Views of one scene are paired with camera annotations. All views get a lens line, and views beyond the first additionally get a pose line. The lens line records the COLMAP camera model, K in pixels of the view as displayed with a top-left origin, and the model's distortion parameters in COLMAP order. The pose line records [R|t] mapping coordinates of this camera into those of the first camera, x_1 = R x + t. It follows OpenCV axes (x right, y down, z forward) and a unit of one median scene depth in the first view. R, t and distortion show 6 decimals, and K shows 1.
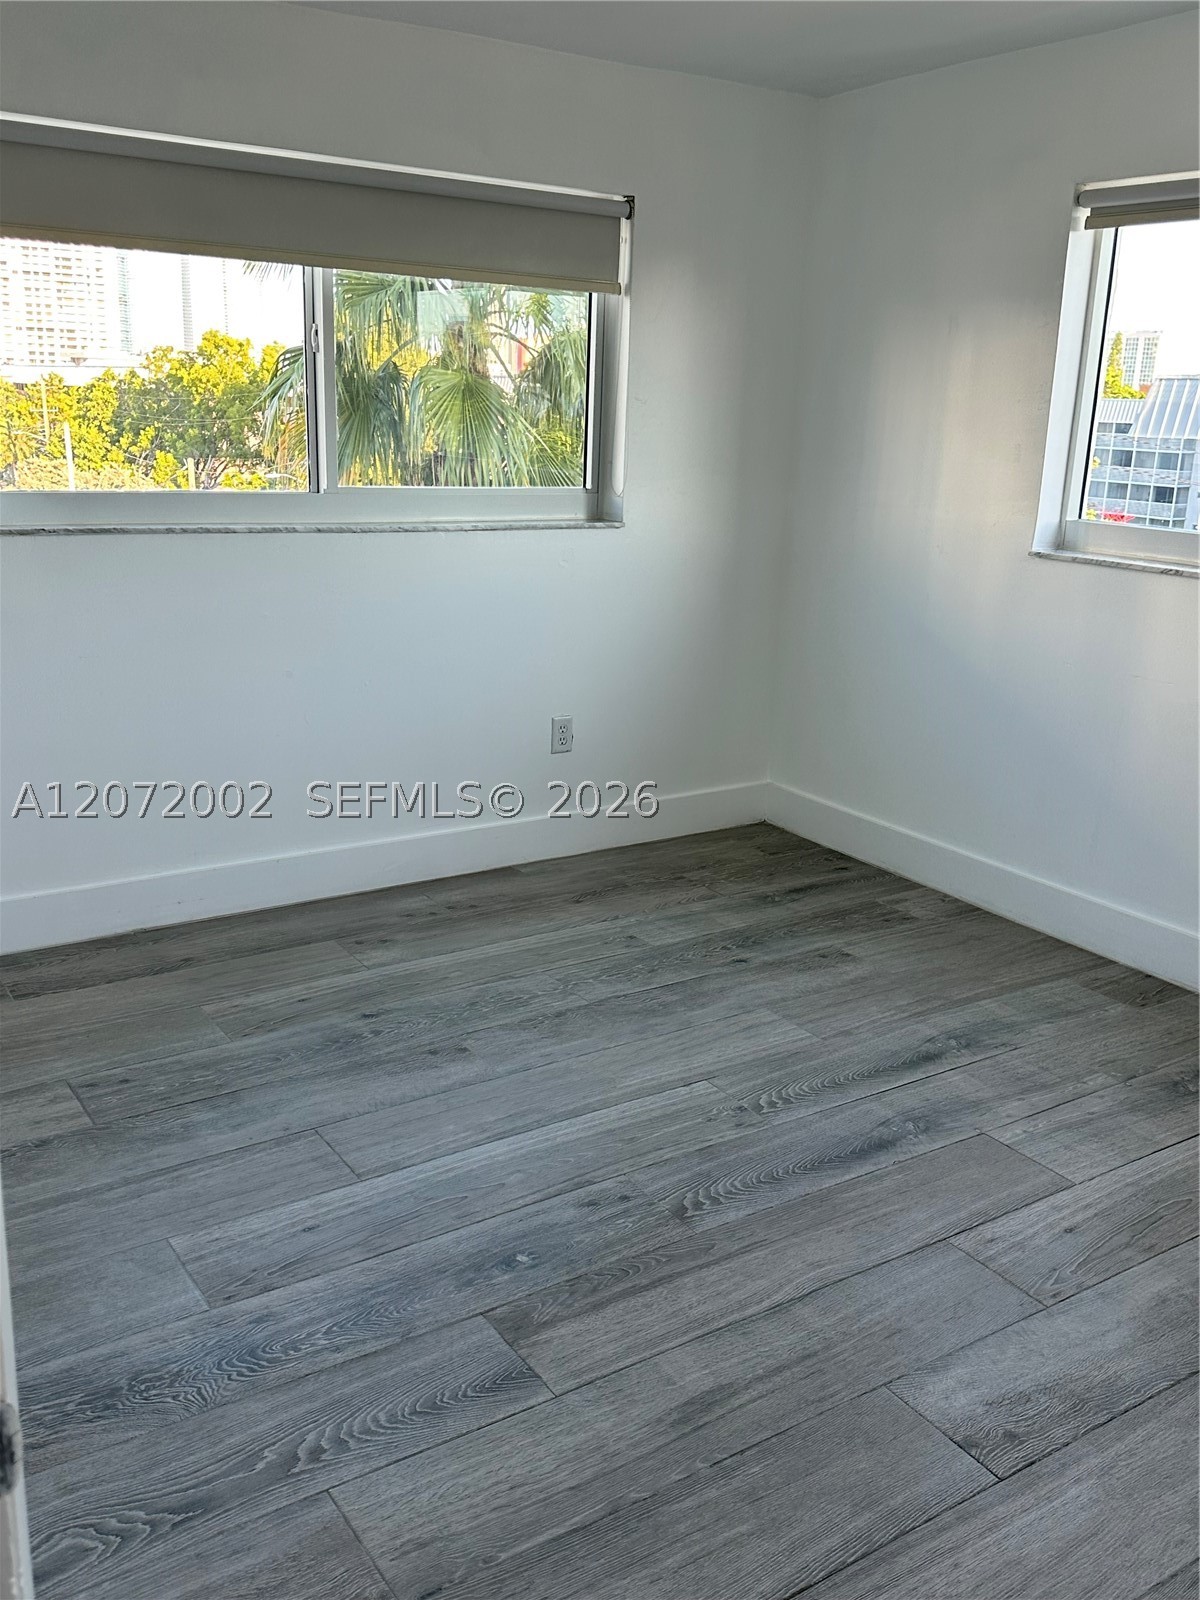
lens RADIAL K [[1408.5, 0, 591.2], [0, 1408.5, 795.9], [0, 0, 1]] dist [0.193256, -0.399914]
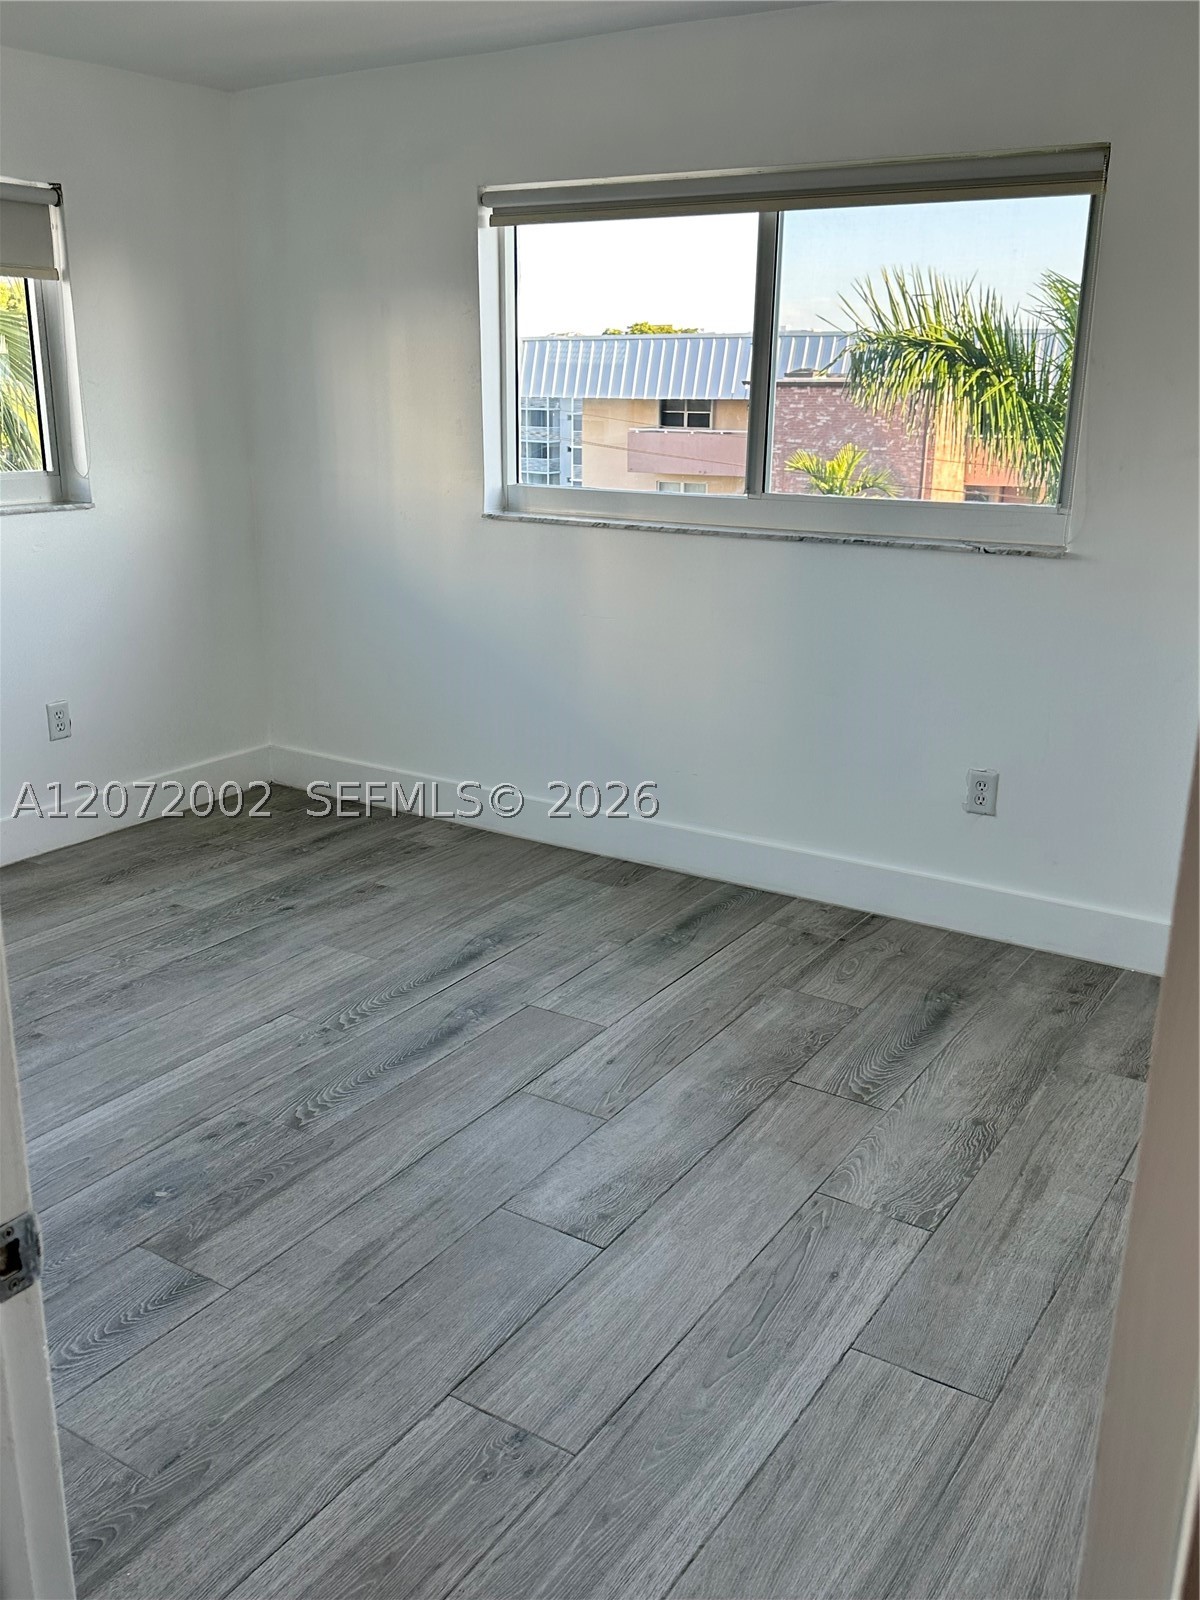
lens RADIAL K [[1408.5, 0, 591.2], [0, 1408.5, 795.9], [0, 0, 1]] dist [0.193256, -0.399914]
pose [[0.916184, -0.138215, 0.376169, -0.093762], [0.129115, 0.990397, 0.049432, 0.010076], [-0.379388, 0.003280, 0.925232, -0.105527]]
